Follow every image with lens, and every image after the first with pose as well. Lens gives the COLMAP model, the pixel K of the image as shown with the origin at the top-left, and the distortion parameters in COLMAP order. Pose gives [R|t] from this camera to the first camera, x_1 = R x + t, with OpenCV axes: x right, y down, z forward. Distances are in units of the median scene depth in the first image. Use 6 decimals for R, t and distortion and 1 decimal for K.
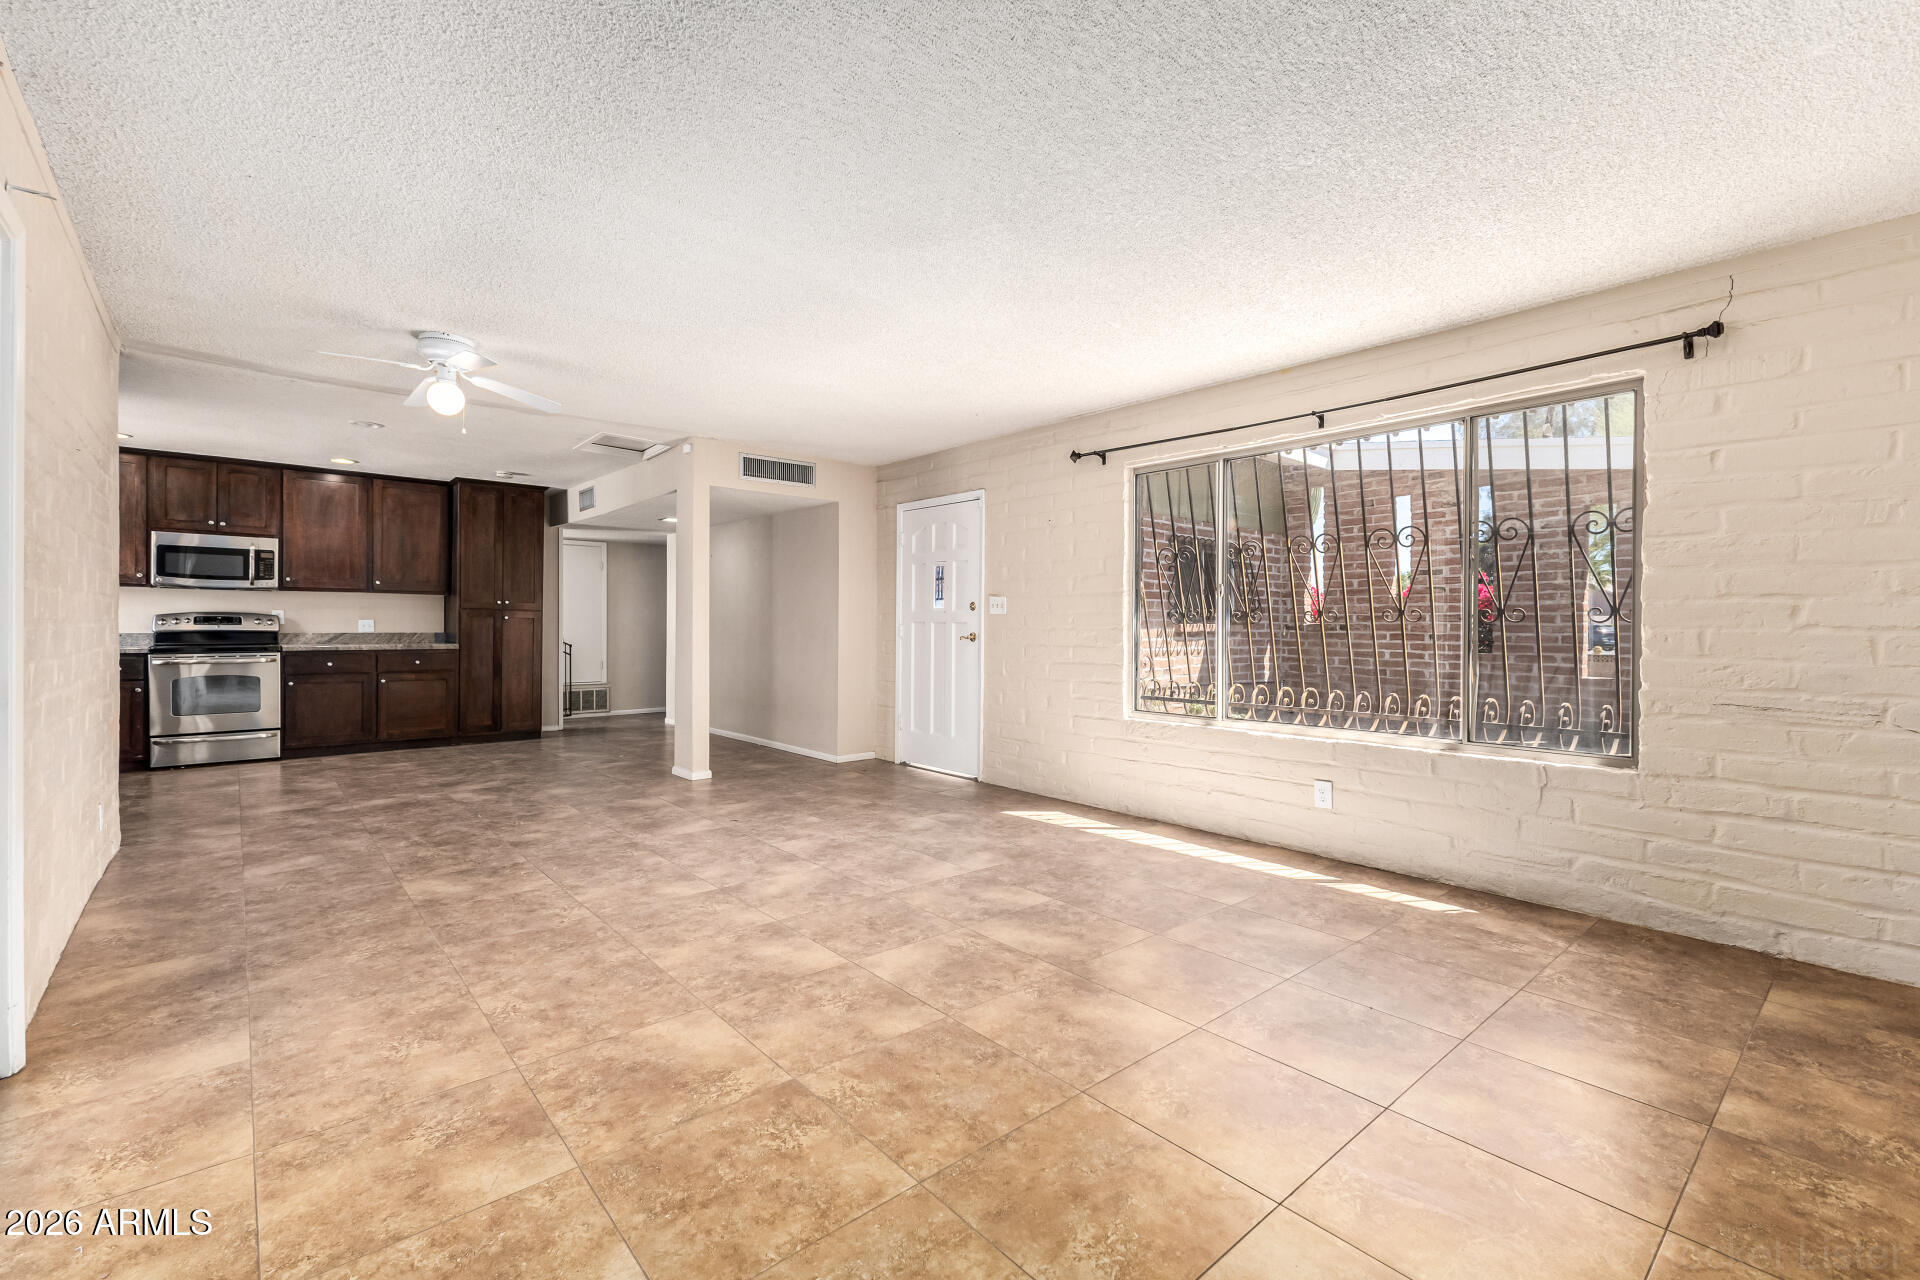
lens RADIAL K [[831.9, 0, 956.9], [0, 831.9, 628.0], [0, 0, 1]] dist [0.010989, -0.001808]
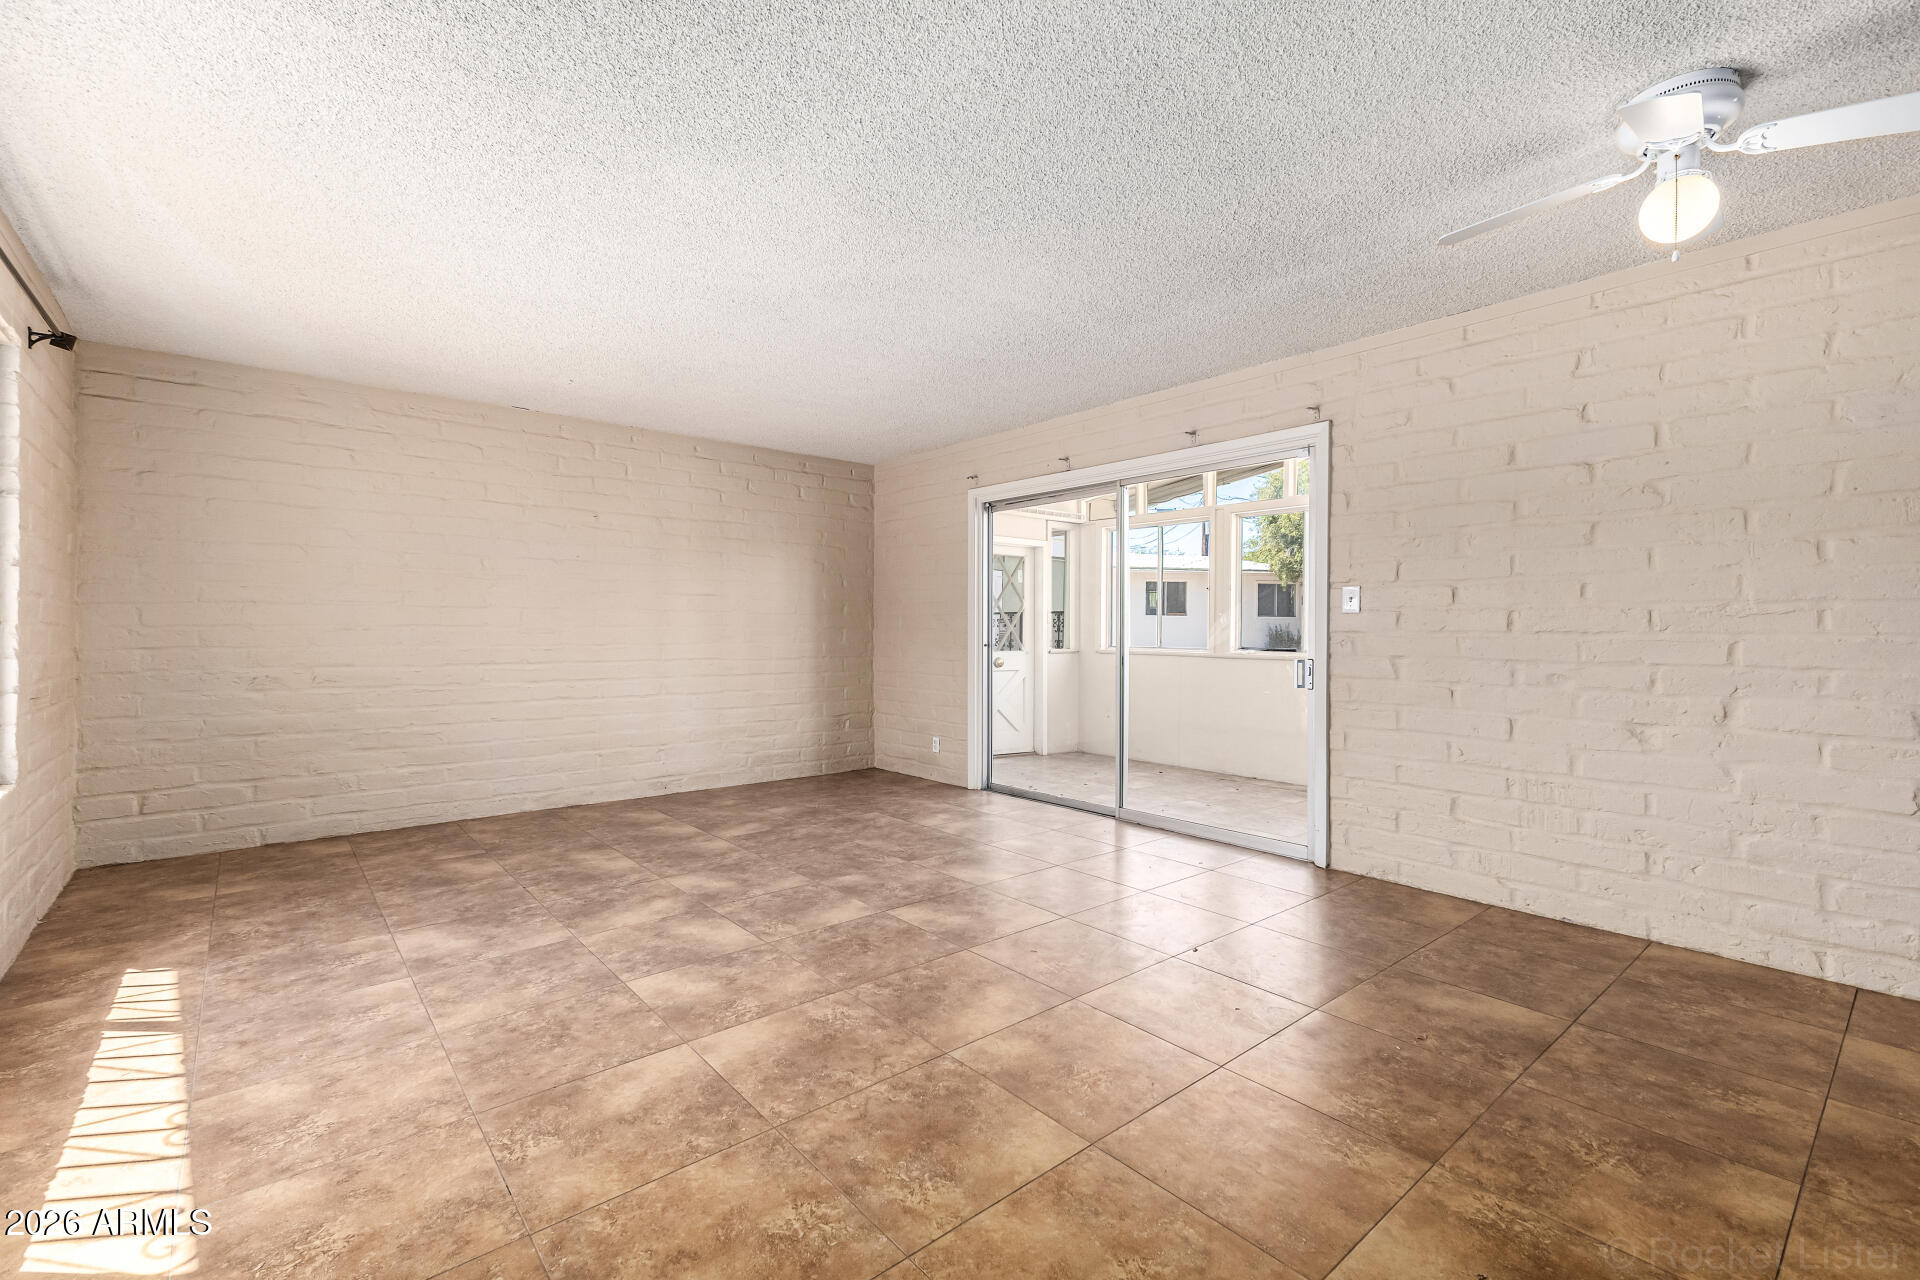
lens RADIAL K [[831.9, 0, 954.8], [0, 831.9, 630.1], [0, 0, 1]] dist [0.010989, -0.001808]
pose [[-0.999842, -0.009869, 0.014786, -0.187019], [-0.009730, 0.999908, 0.009431, -0.009978], [-0.014878, 0.009286, -0.999846, 1.686091]]
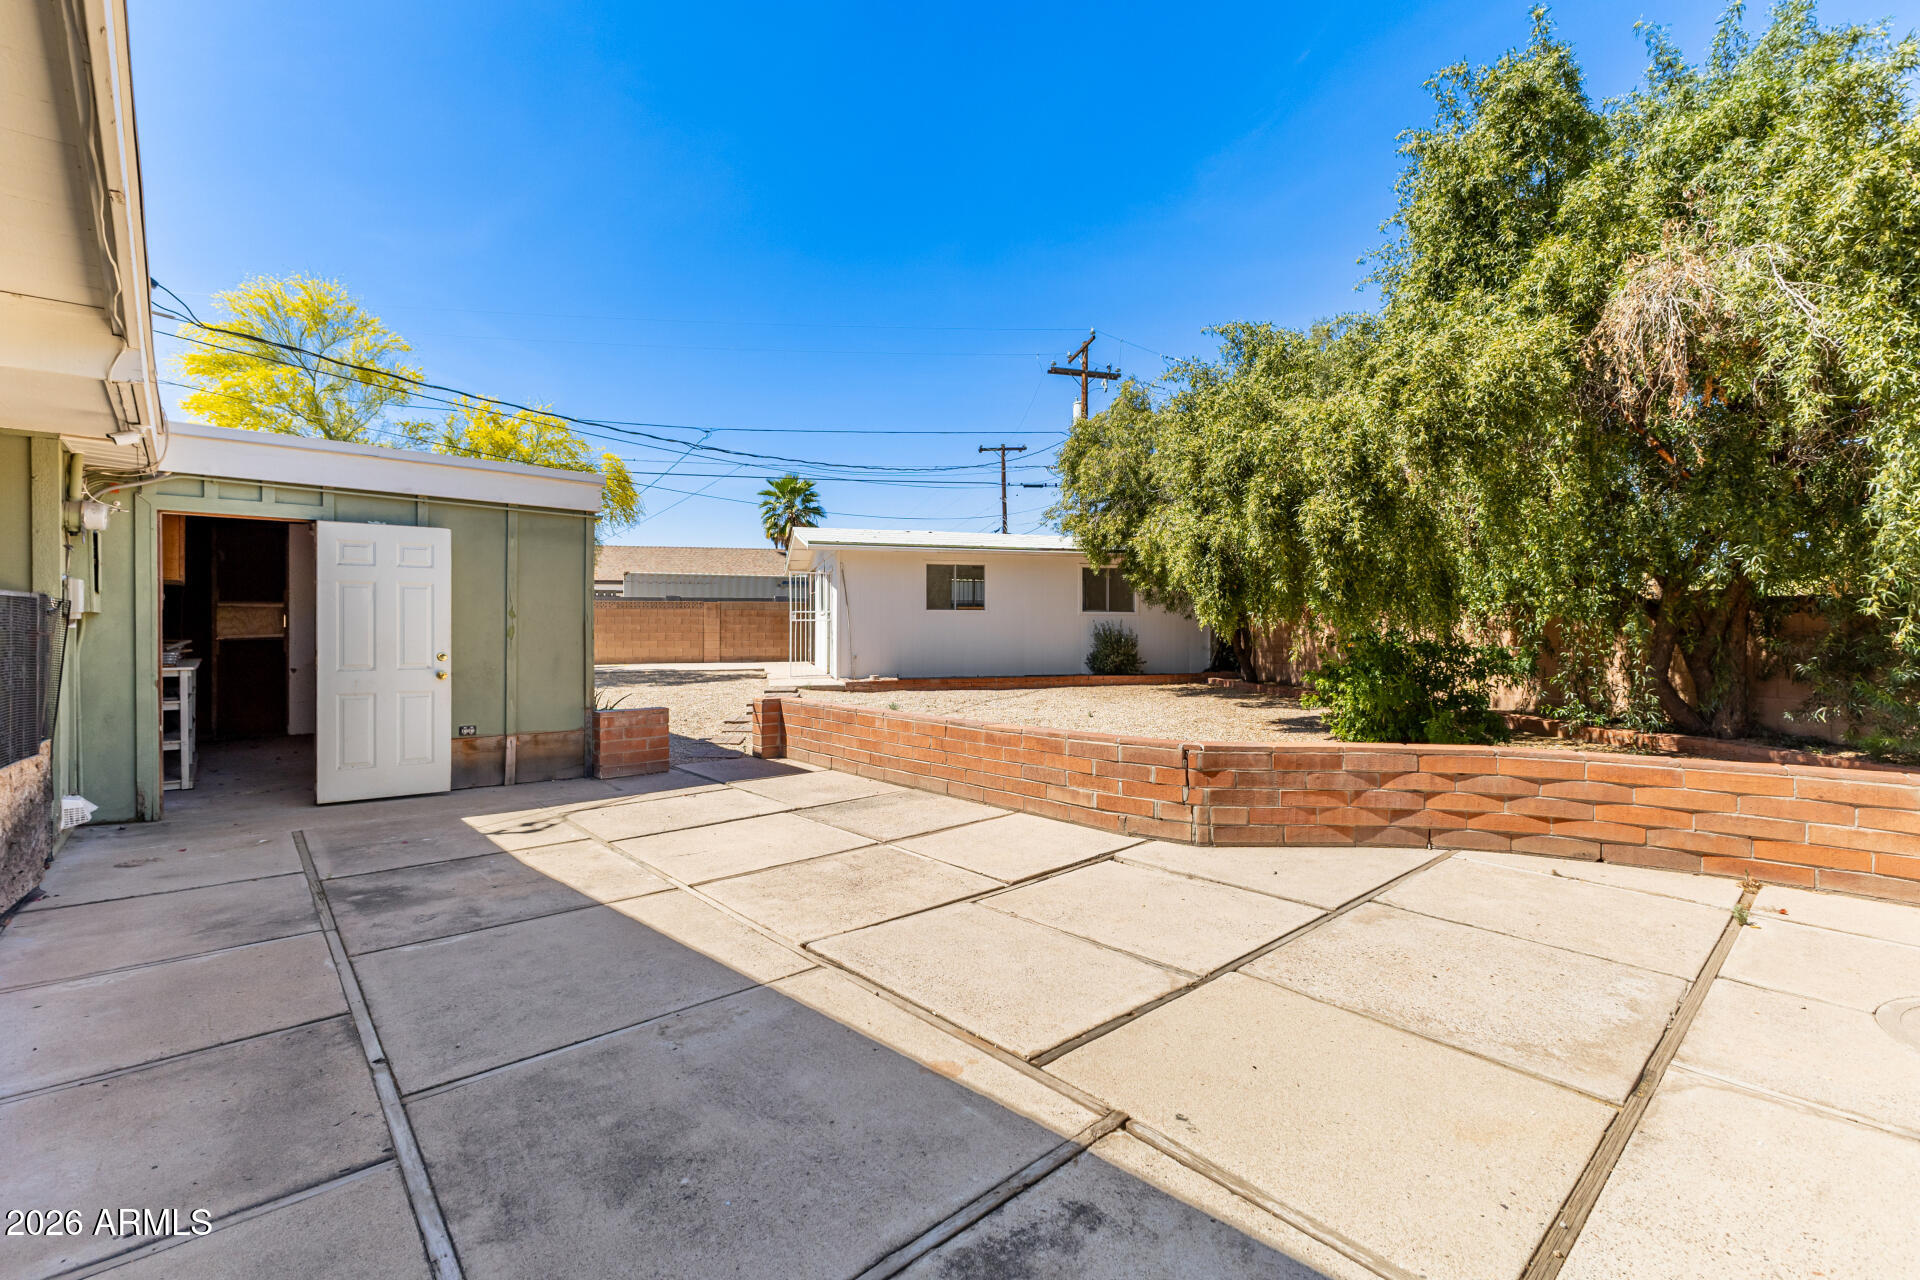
lens RADIAL K [[831.9, 0, 958.3], [0, 831.9, 630.7], [0, 0, 1]] dist [0.010989, -0.001808]
pose [[-0.999927, -0.007395, -0.009556, -1.538111], [-0.007509, 0.999899, 0.012038, -0.012069], [0.009466, 0.012109, -0.999882, 0.295328]]
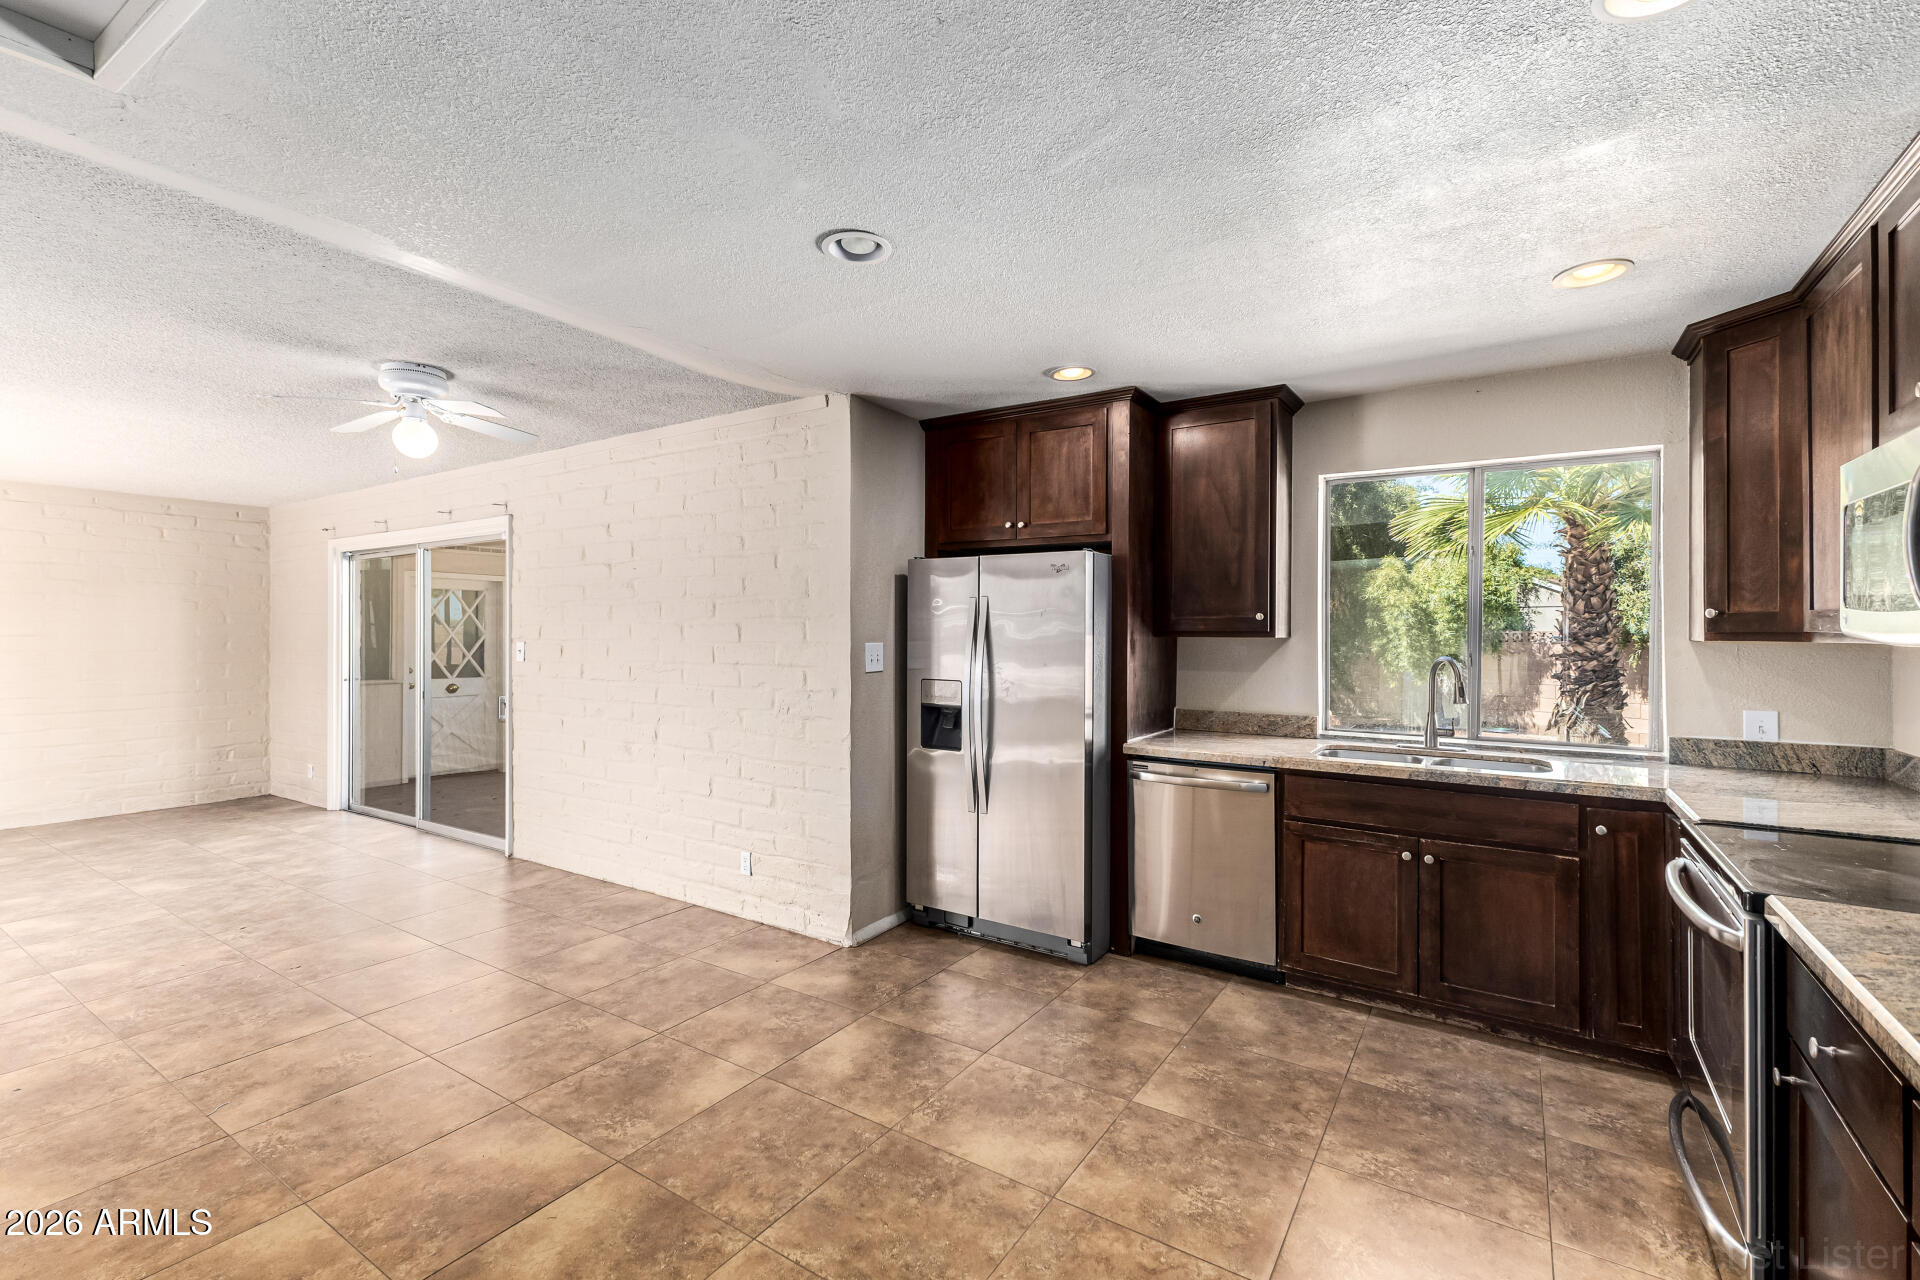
lens RADIAL K [[831.9, 0, 958.5], [0, 831.9, 633.0], [0, 0, 1]] dist [0.010989, -0.001808]
pose [[-0.960904, -0.007981, -0.276768, -1.000291], [-0.010005, 0.999933, 0.005902, -0.091820], [0.276702, 0.008440, -0.960919, 2.174545]]
